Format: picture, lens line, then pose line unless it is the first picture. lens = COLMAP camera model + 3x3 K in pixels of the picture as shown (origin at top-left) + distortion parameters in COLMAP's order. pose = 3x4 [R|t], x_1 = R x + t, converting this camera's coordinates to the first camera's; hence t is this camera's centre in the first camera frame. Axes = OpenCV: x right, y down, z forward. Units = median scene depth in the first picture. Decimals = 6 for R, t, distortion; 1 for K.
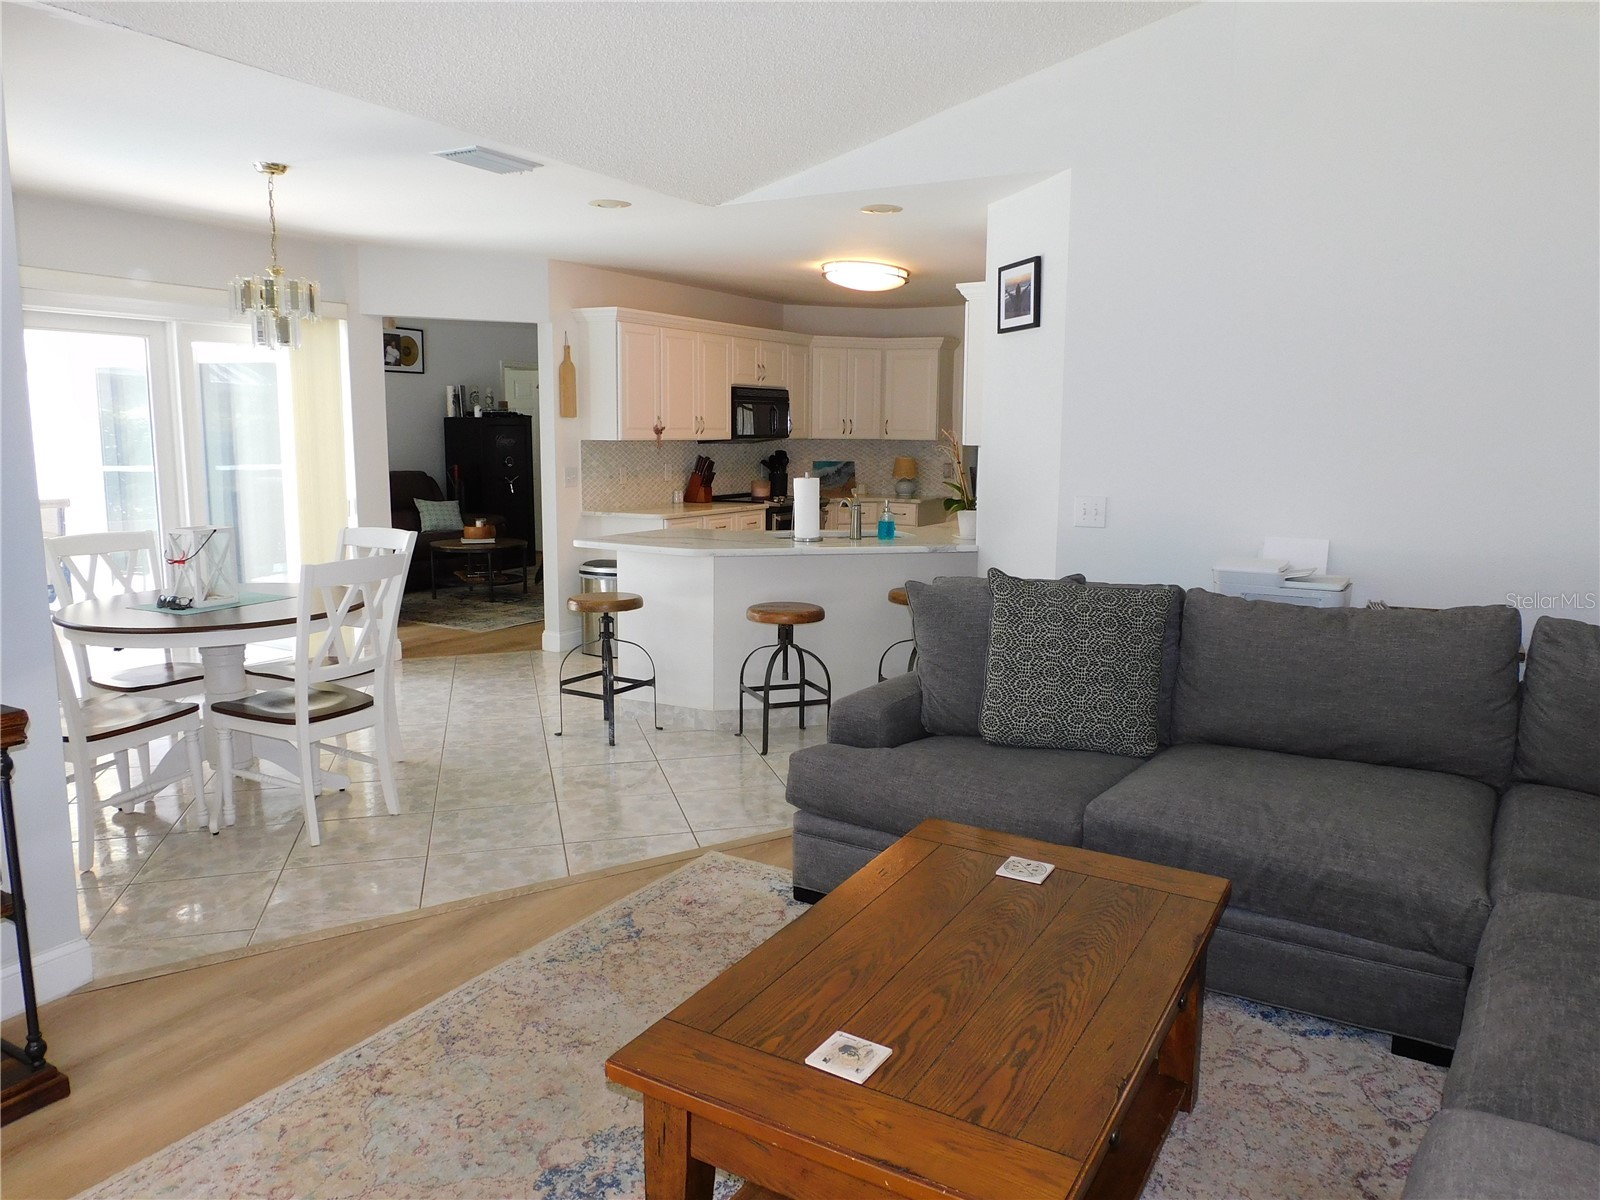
lens RADIAL K [[1141.4, 0, 800.0], [0, 1141.4, 600.0], [0, 0, 1]] dist [-0.001968, -0.005986]
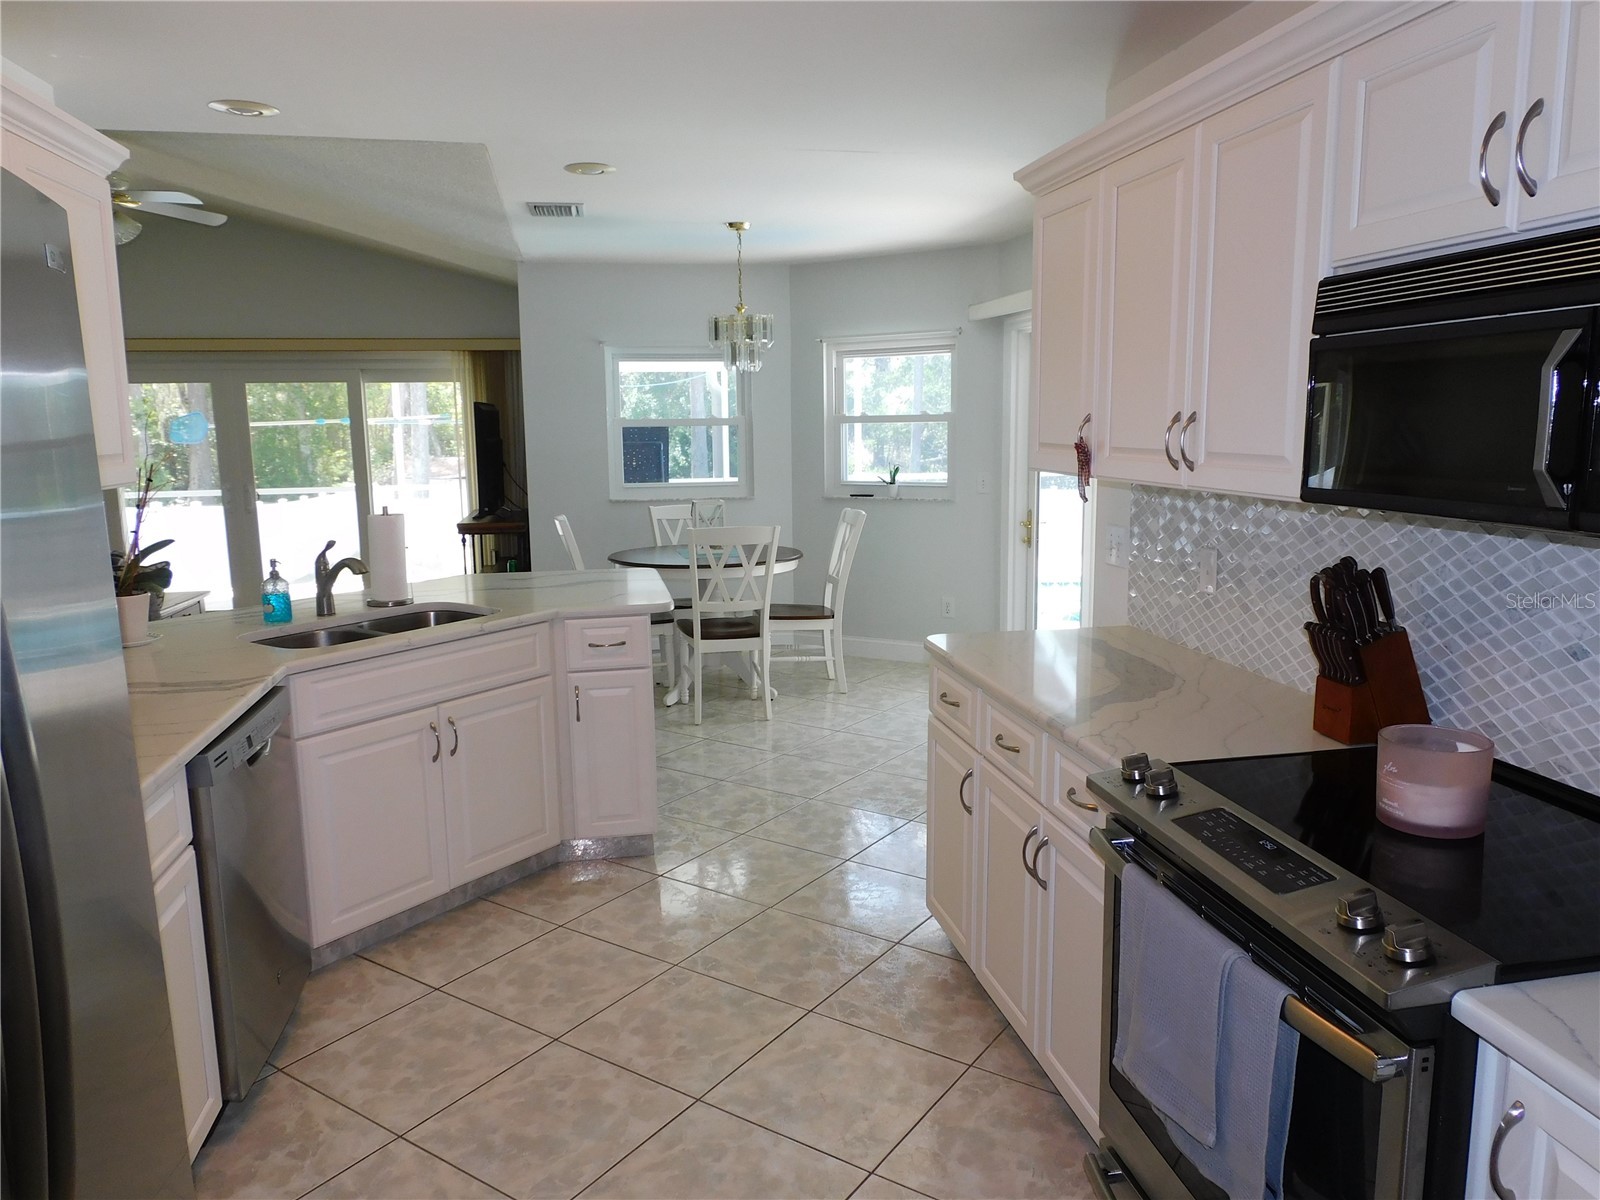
lens RADIAL K [[1141.4, 0, 800.0], [0, 1141.4, 600.0], [0, 0, 1]] dist [-0.001968, -0.005986]
pose [[-0.751936, 0.112833, -0.649509, 0.177352], [-0.086274, 0.959927, 0.266638, -0.177549], [0.653567, 0.256531, -0.712069, 1.115721]]
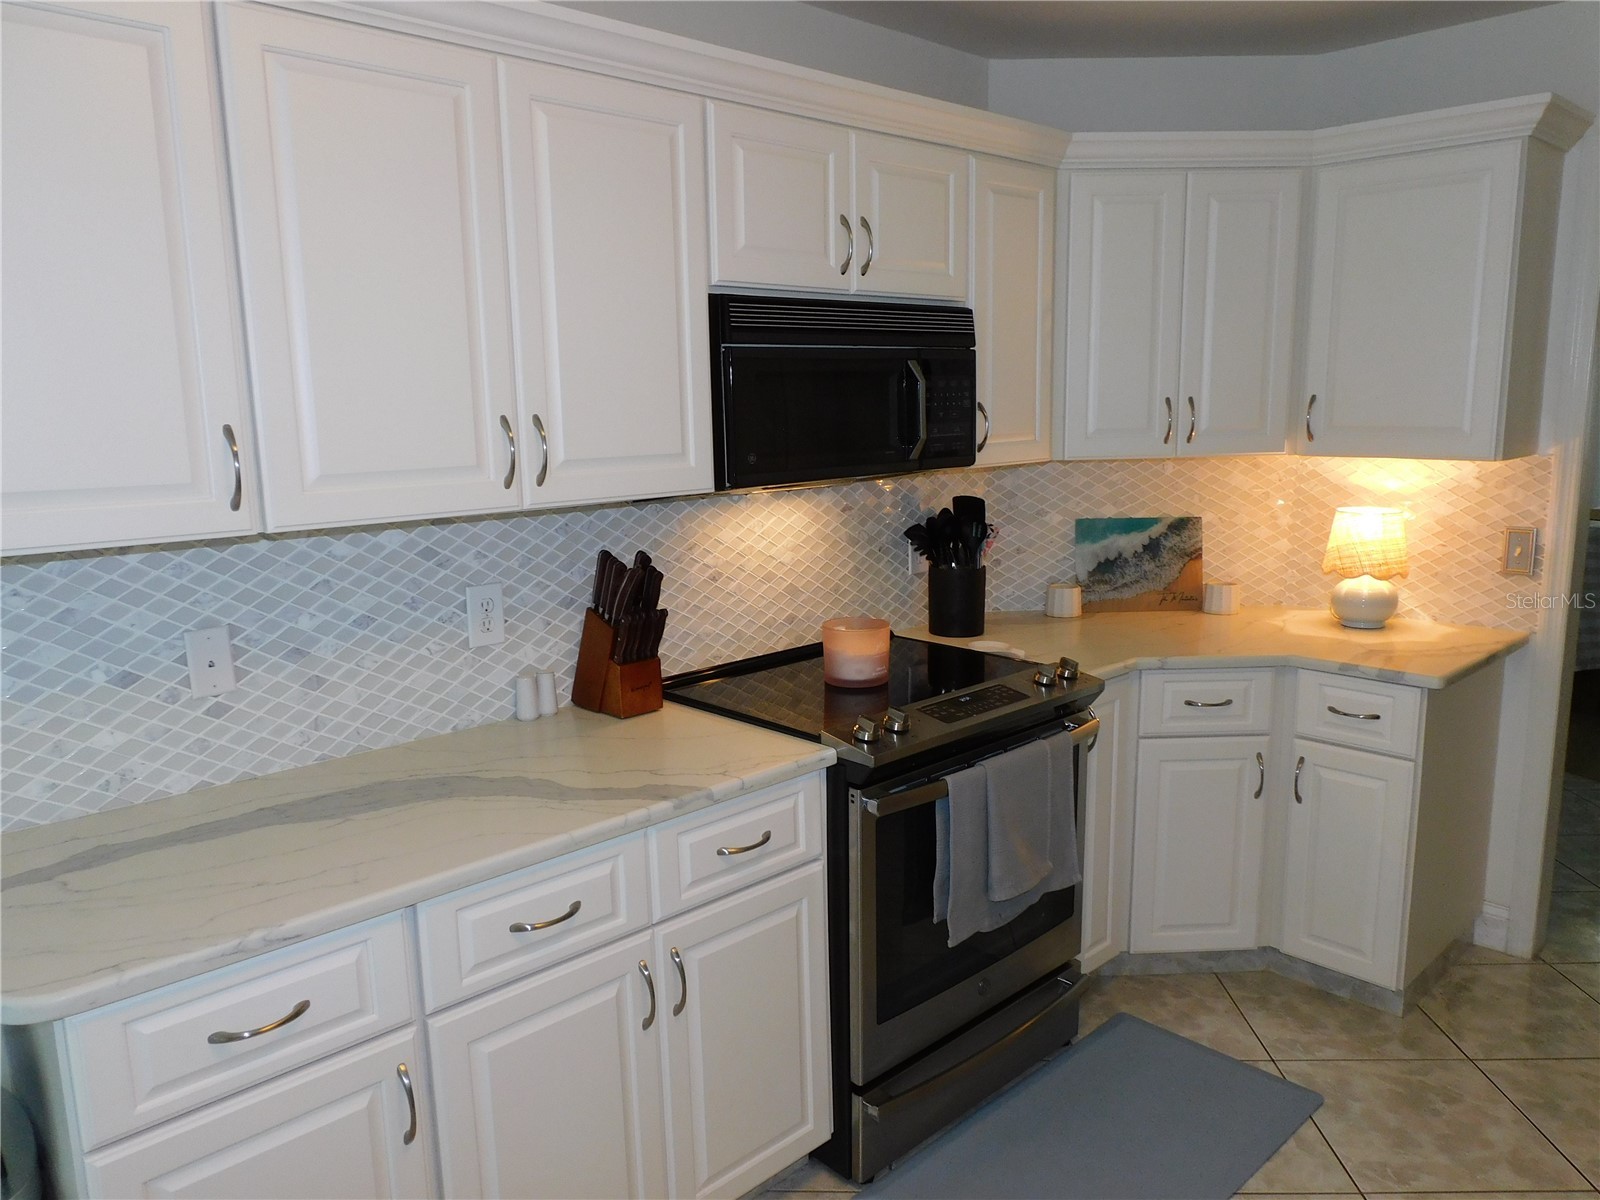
lens RADIAL K [[1141.4, 0, 800.0], [0, 1141.4, 600.0], [0, 0, 1]] dist [-0.001968, -0.005986]
pose [[0.957282, 0.024133, -0.288147, 0.037737], [-0.016001, 0.999405, 0.030543, -0.125150], [0.288713, -0.024627, 0.957099, 0.755273]]
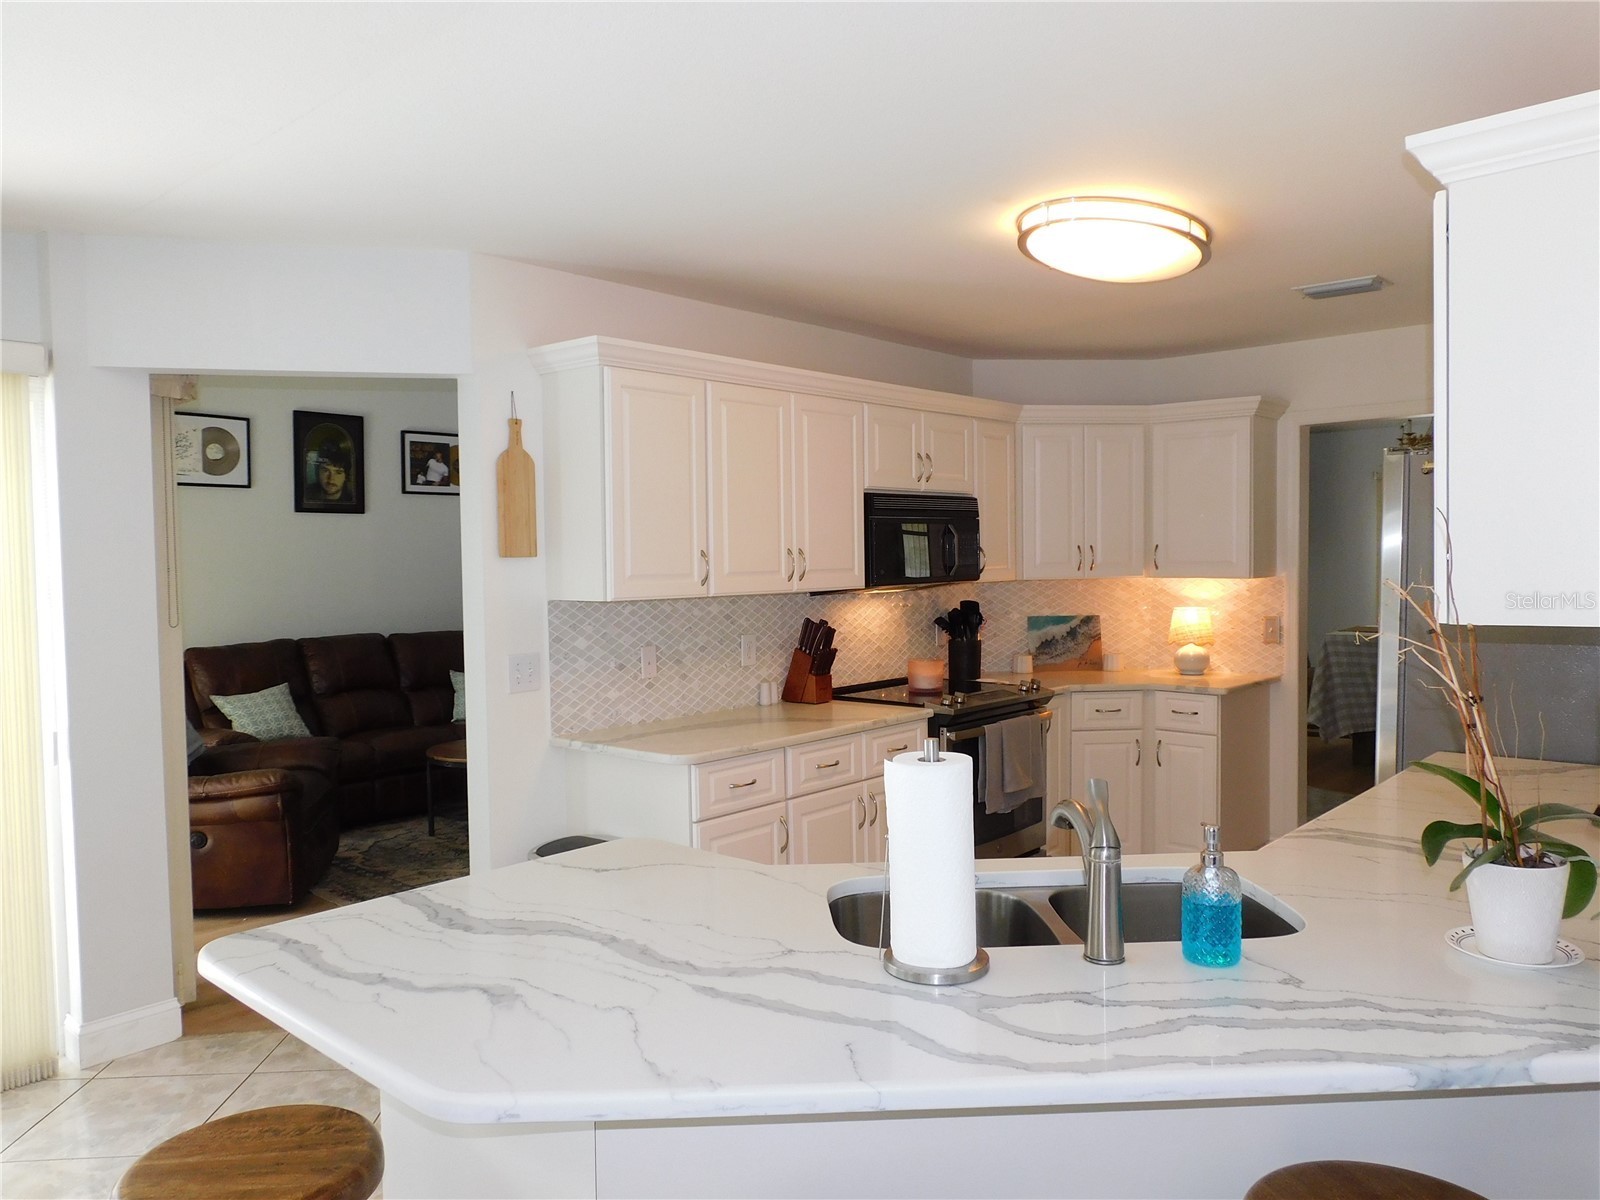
lens RADIAL K [[1141.4, 0, 800.0], [0, 1141.4, 600.0], [0, 0, 1]] dist [-0.001968, -0.005986]
pose [[0.977931, -0.013606, -0.208487, 0.023270], [-0.008990, 0.994213, -0.107052, -0.077258], [0.208737, 0.106563, 0.972149, 0.469163]]
